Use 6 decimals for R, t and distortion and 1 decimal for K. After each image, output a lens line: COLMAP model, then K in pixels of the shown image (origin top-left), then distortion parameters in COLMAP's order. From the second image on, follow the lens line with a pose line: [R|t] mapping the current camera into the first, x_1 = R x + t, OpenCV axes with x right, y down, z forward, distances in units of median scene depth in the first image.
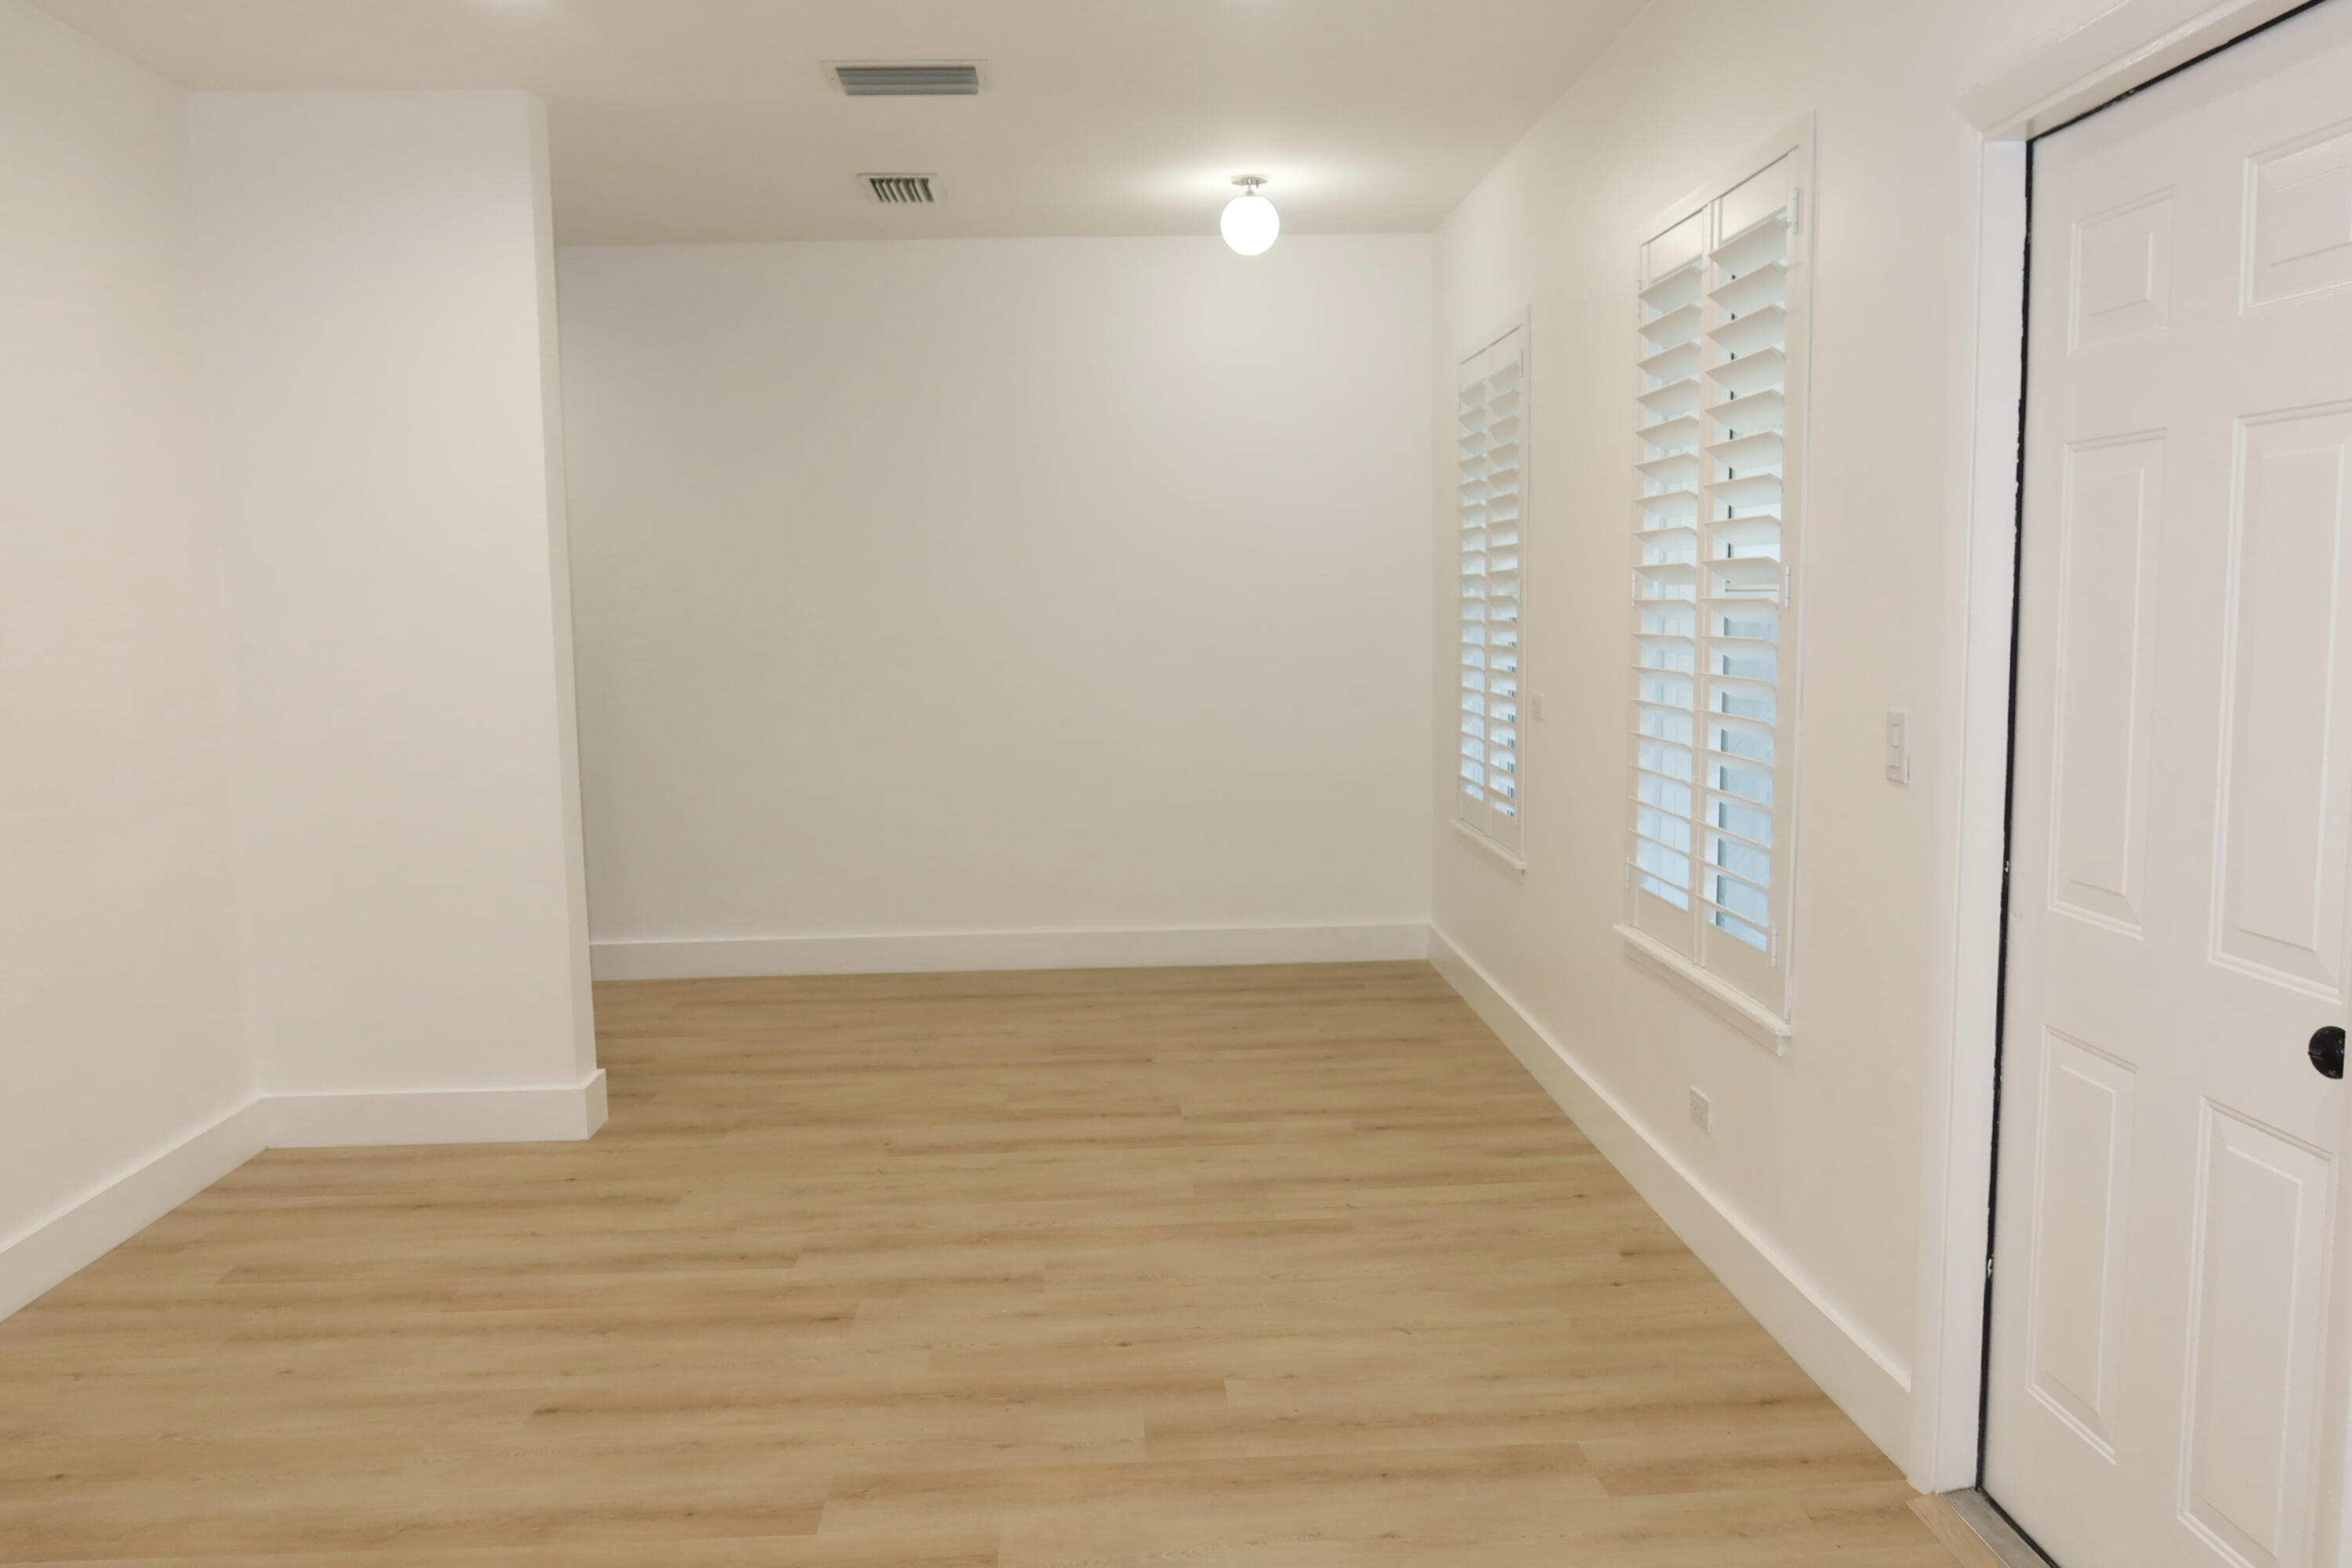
lens RADIAL K [[1758.0, 0, 1176.5], [0, 1758.0, 827.0], [0, 0, 1]] dist [-0.019039, 0.001421]
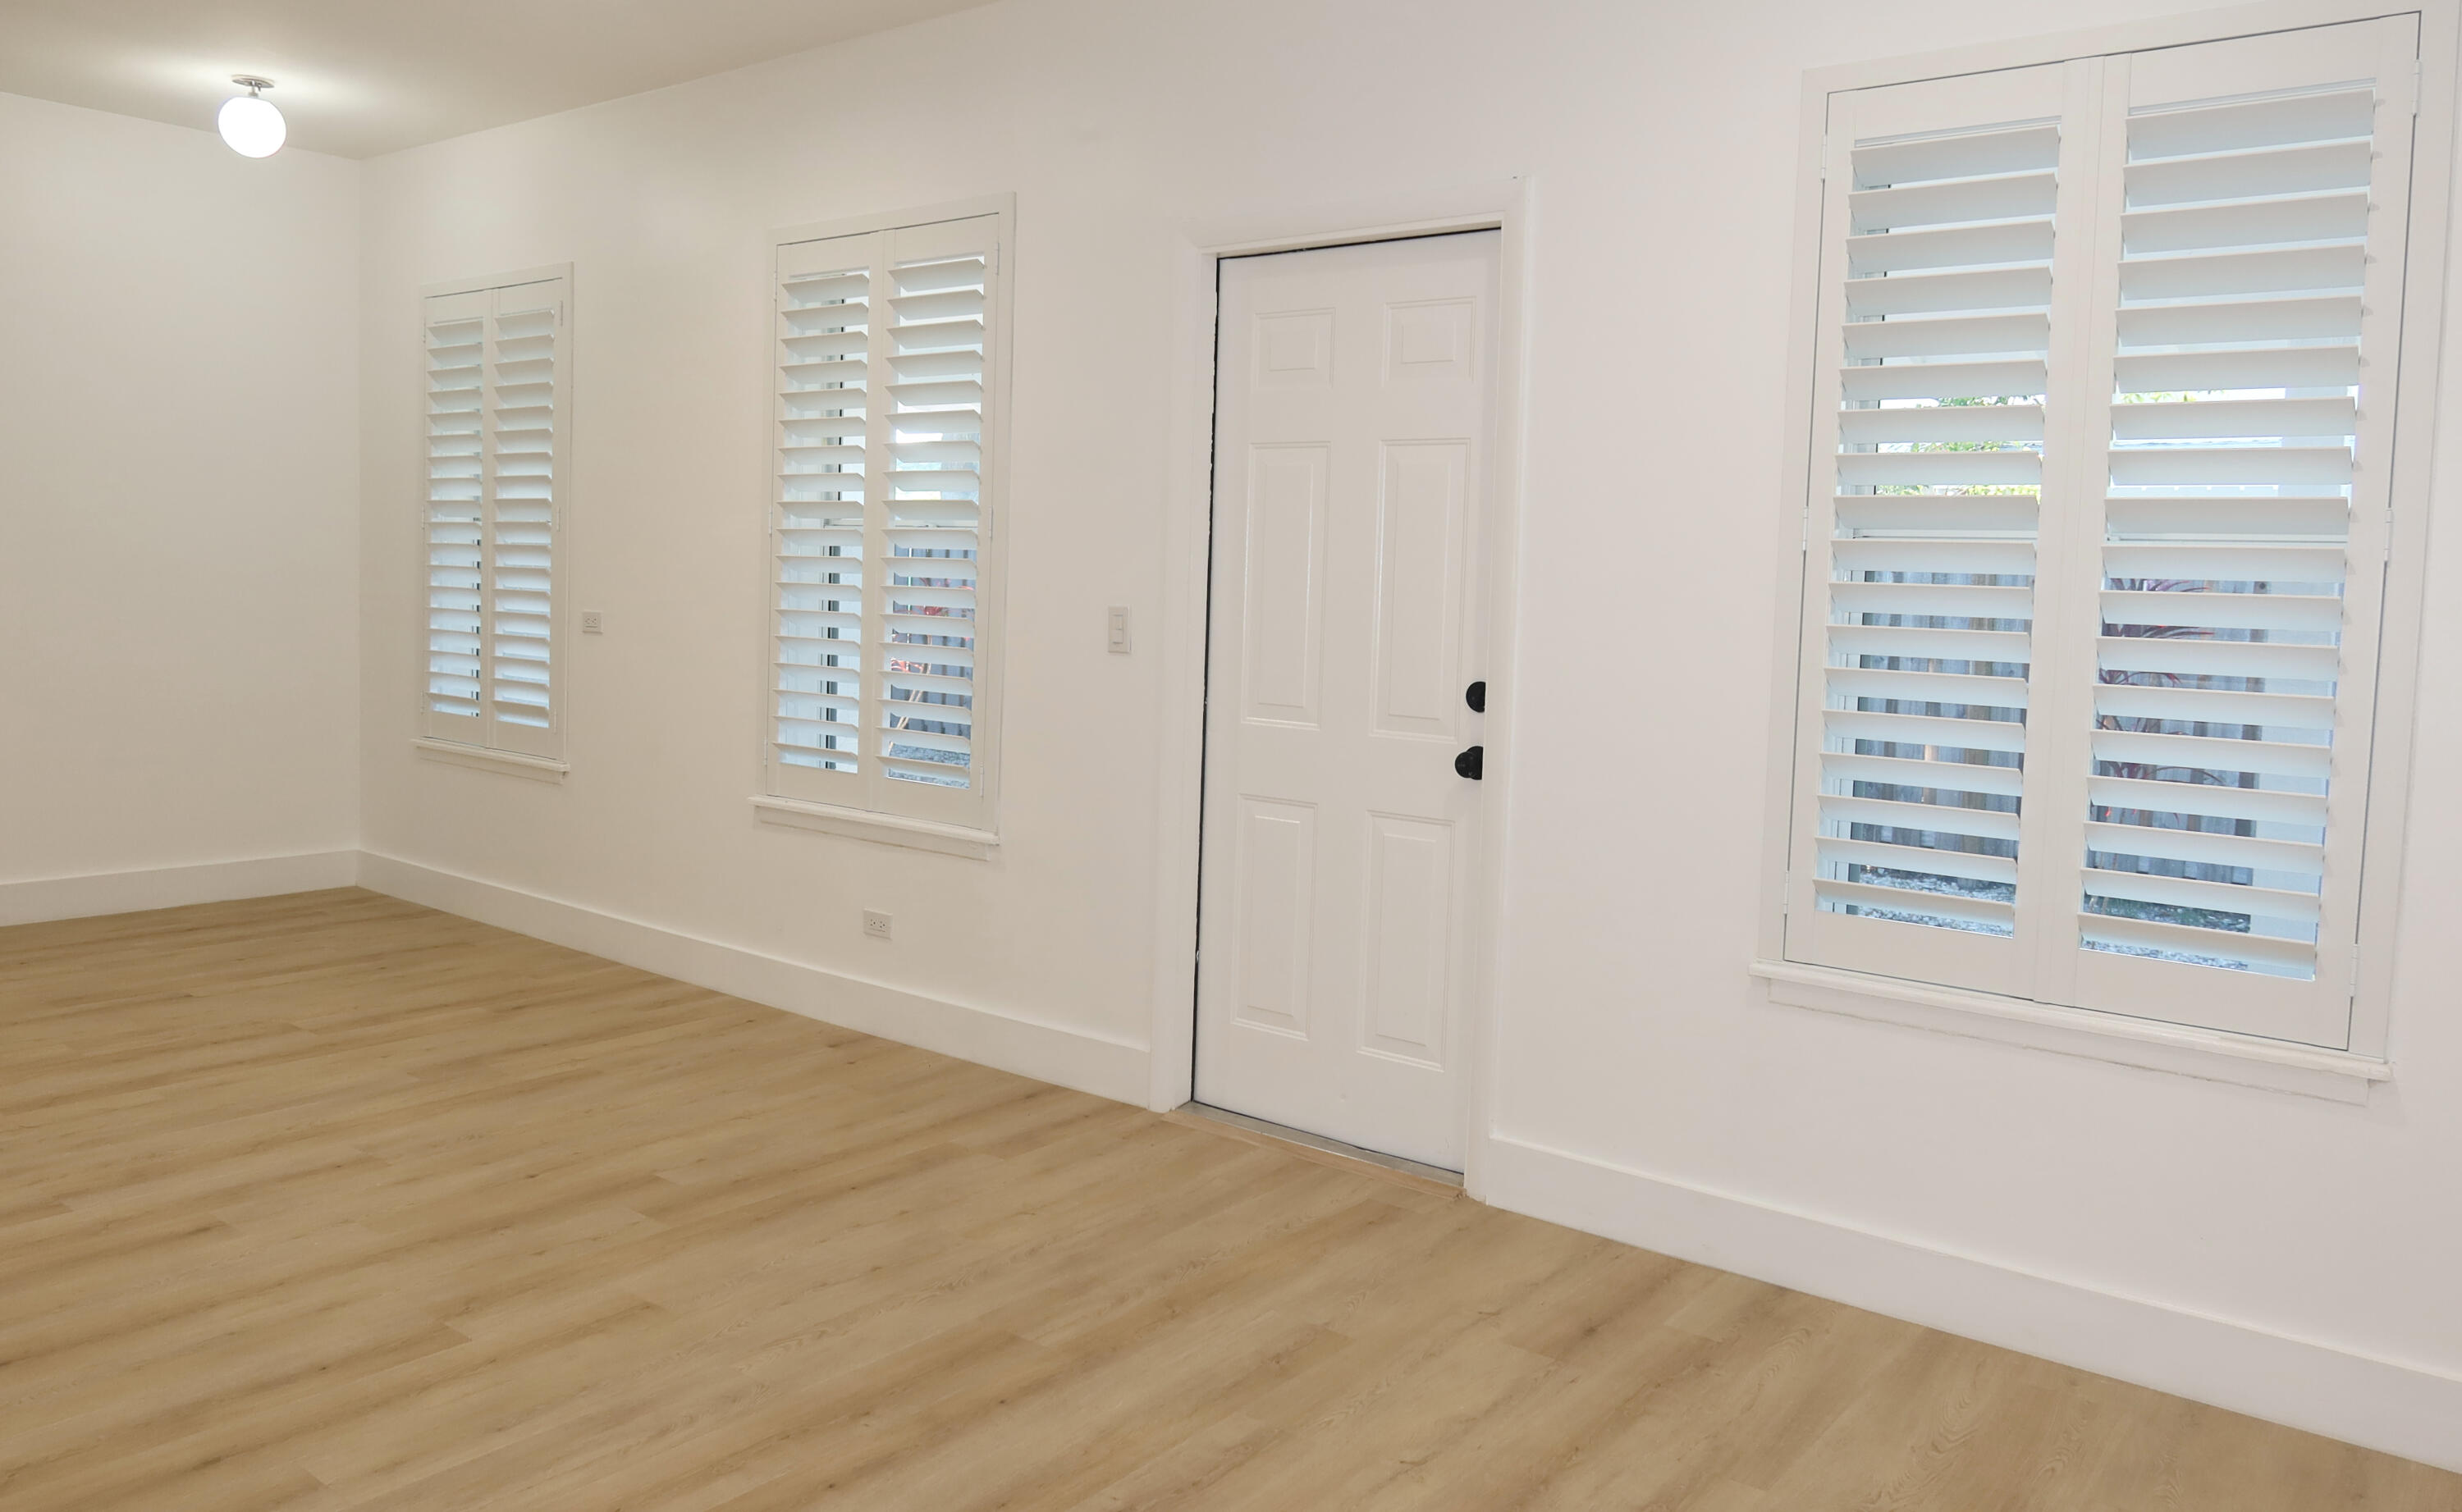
lens RADIAL K [[1802.1, 0, 1231.0], [0, 1802.1, 756.0], [0, 0, 1]] dist [-0.005277, 0.000902]
pose [[0.653202, -0.039708, 0.756142, -0.558441], [0.057006, 0.998369, 0.003183, 0.050683], [-0.755035, 0.041026, 0.654400, -0.075758]]
